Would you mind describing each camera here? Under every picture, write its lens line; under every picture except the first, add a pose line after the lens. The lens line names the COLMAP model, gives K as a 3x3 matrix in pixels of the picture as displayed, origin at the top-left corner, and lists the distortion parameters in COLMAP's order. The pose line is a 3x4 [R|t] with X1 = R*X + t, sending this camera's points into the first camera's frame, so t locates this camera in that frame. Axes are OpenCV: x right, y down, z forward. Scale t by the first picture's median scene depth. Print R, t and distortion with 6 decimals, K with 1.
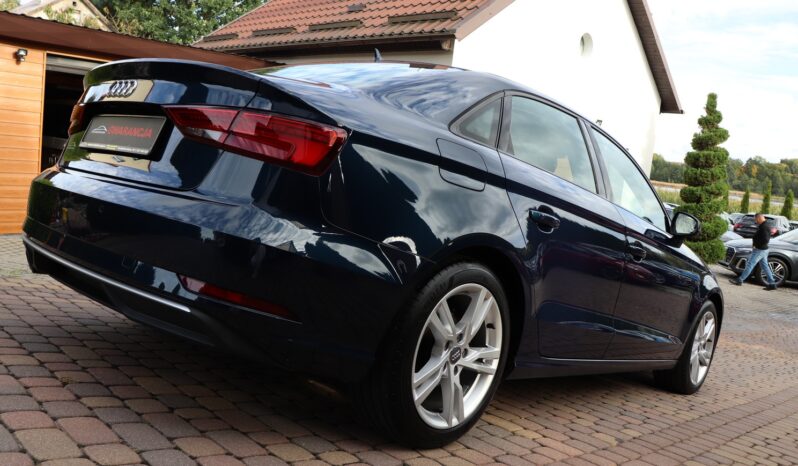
lens RADIAL K [[680.7, 0, 399.0], [0, 680.7, 233.0], [0, 0, 1]] dist [-0.171124, 0.169044]
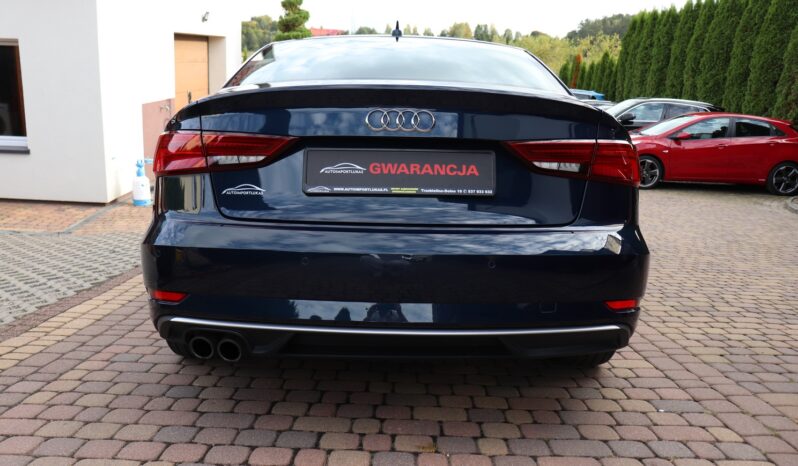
lens RADIAL K [[680.7, 0, 399.0], [0, 680.7, 233.0], [0, 0, 1]] dist [-0.171124, 0.169044]
pose [[0.689385, -0.246531, 0.681154, -0.875472], [0.094800, 0.962924, 0.252567, -0.247872], [-0.718165, -0.109542, 0.687196, 0.324973]]
